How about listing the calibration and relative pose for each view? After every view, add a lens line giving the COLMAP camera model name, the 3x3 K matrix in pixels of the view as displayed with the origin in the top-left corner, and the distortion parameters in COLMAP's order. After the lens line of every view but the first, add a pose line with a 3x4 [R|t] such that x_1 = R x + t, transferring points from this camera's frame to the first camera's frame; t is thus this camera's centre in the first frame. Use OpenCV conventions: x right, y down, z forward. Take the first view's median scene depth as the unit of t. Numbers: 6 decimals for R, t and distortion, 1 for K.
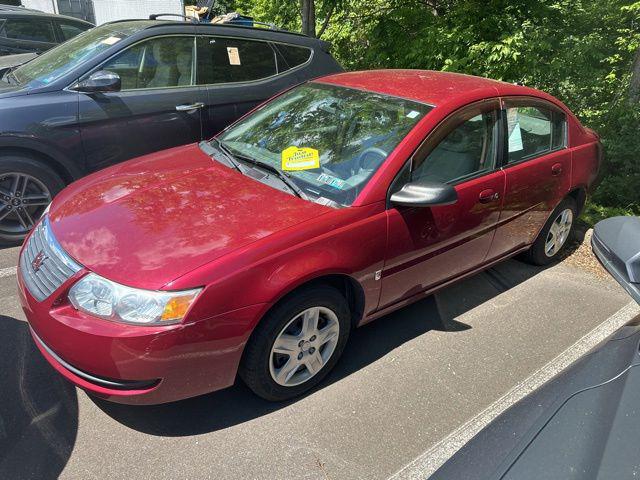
lens RADIAL K [[438.8, 0, 320.5], [0, 438.8, 244.0], [0, 0, 1]] dist [0.037366, -0.046376]
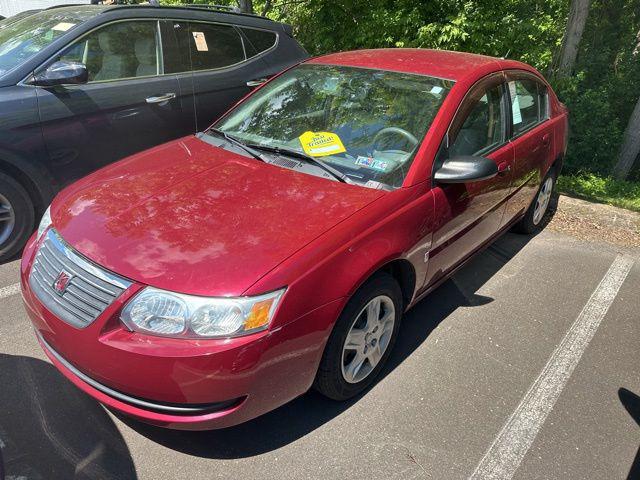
lens RADIAL K [[438.8, 0, 320.5], [0, 438.8, 244.0], [0, 0, 1]] dist [0.037366, -0.046376]
pose [[0.981369, -0.102113, 0.162753, -0.222345], [0.099303, 0.994735, 0.025332, -0.004232], [-0.164483, -0.008698, 0.986342, 0.067549]]
